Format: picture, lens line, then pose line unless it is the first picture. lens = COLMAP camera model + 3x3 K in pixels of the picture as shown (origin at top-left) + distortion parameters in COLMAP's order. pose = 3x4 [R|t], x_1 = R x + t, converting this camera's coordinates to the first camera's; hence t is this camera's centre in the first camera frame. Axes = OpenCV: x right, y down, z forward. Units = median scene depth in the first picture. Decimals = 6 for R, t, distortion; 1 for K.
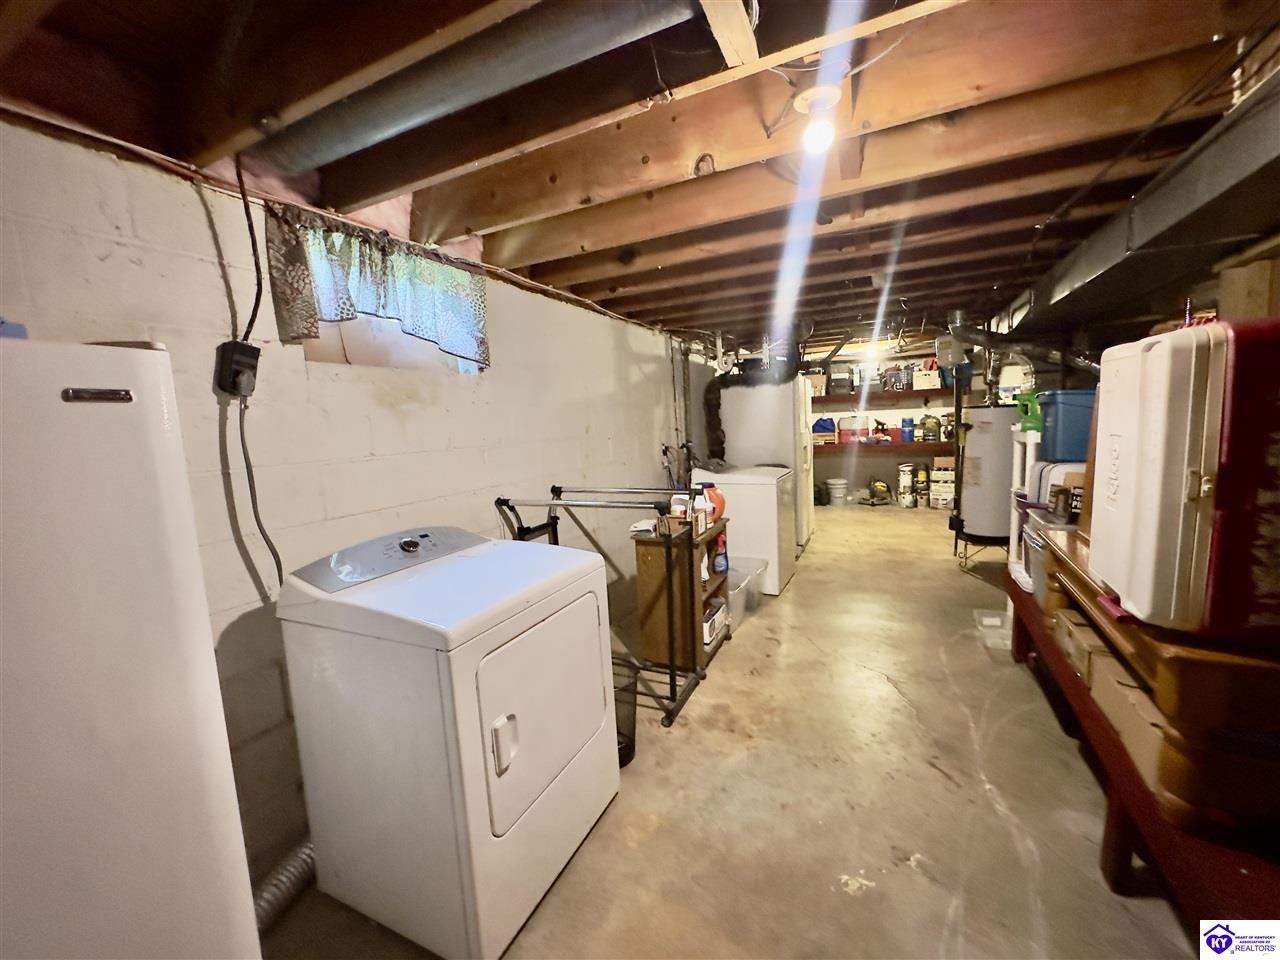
lens RADIAL K [[511.6, 0, 639.6], [0, 511.6, 481.6], [0, 0, 1]] dist [0.000045, -0.000362]
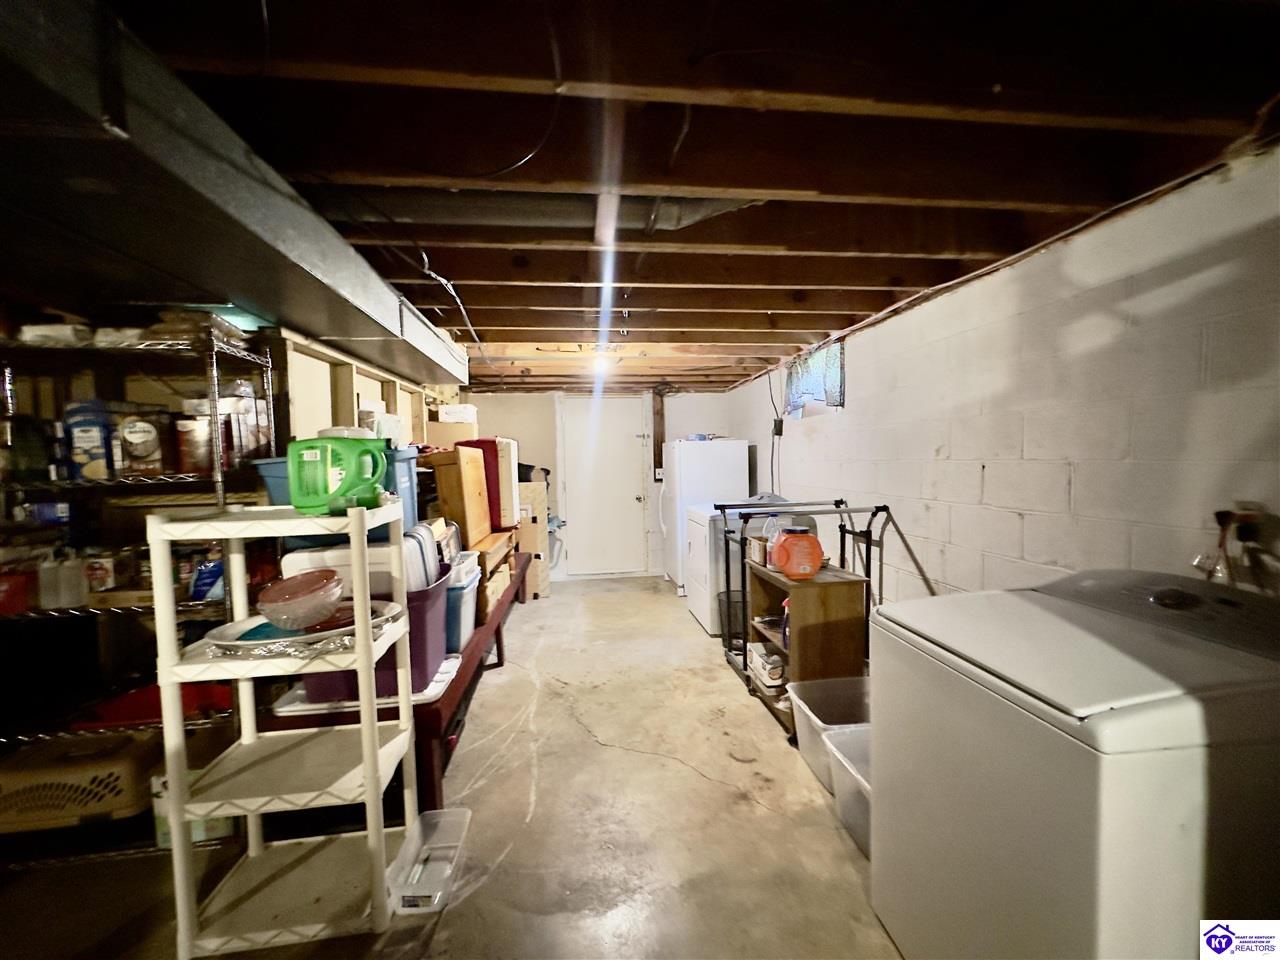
lens RADIAL K [[511.6, 0, 638.4], [0, 511.6, 482.2], [0, 0, 1]] dist [0.000045, -0.000362]
pose [[-0.831458, 0.100246, -0.546468, 0.994319], [0.000614, 0.983753, 0.179529, -0.276256], [0.555587, 0.148935, -0.818011, 1.944122]]
